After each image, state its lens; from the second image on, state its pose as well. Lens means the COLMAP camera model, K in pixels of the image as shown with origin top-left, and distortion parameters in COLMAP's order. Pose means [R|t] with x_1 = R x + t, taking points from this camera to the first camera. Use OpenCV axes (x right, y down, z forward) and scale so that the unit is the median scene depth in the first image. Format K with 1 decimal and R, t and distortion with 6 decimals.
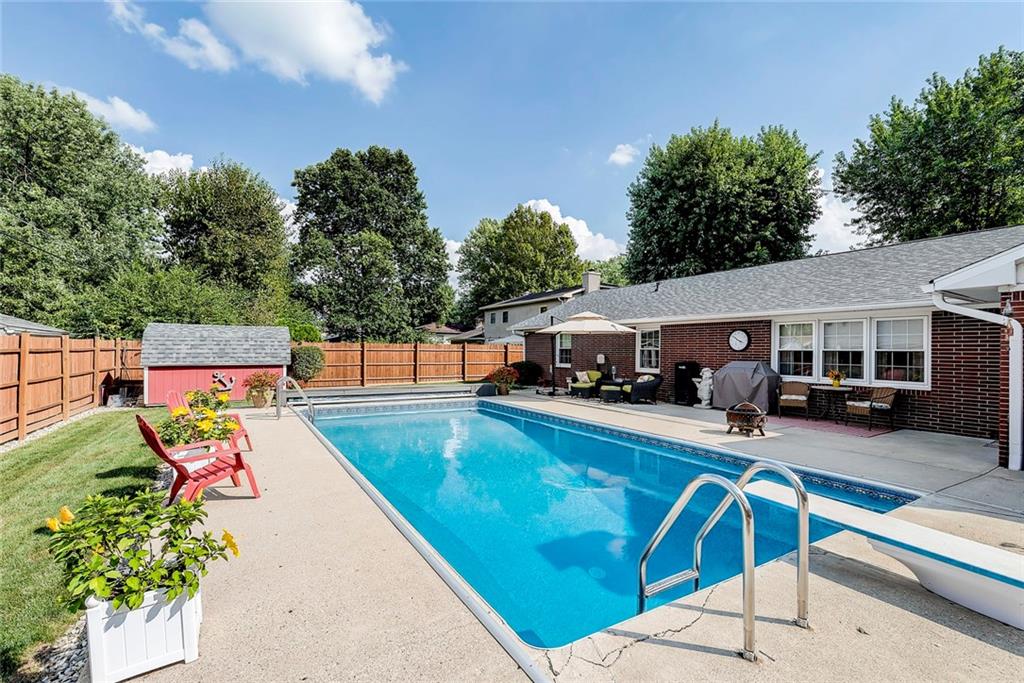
lens RADIAL K [[449.6, 0, 503.9], [0, 449.6, 341.8], [0, 0, 1]] dist [0.000139, -0.000193]
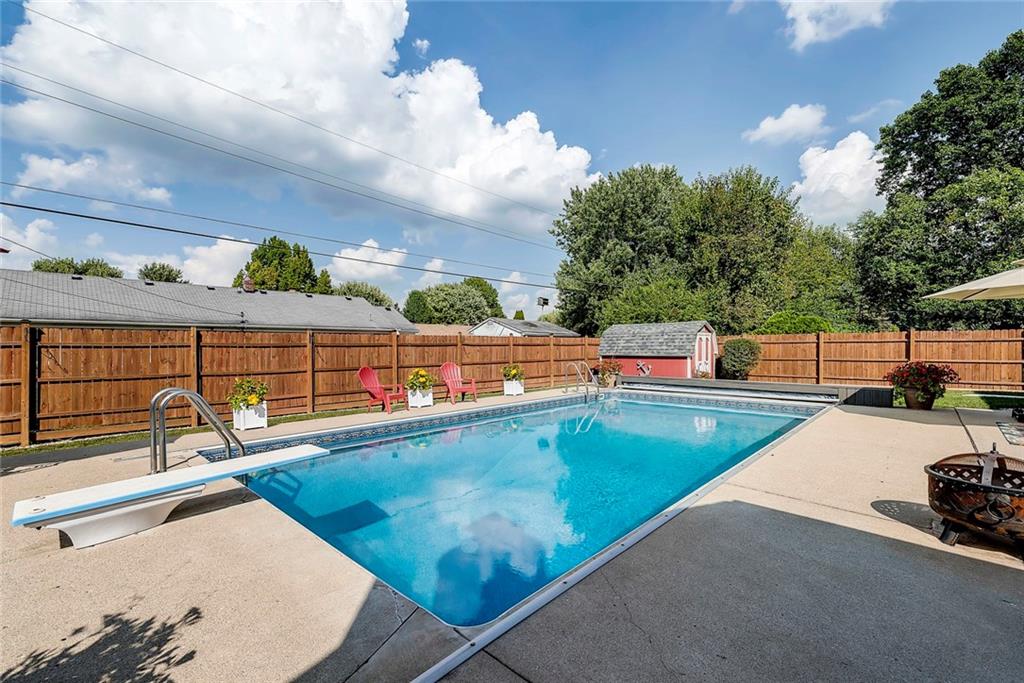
lens RADIAL K [[449.6, 0, 506.5], [0, 449.6, 347.7], [0, 0, 1]] dist [0.000139, -0.000193]
pose [[0.278361, -0.004943, -0.960464, 0.345162], [0.025355, 0.999676, 0.002204, 0.012701], [0.960142, -0.024966, 0.278396, 0.214223]]
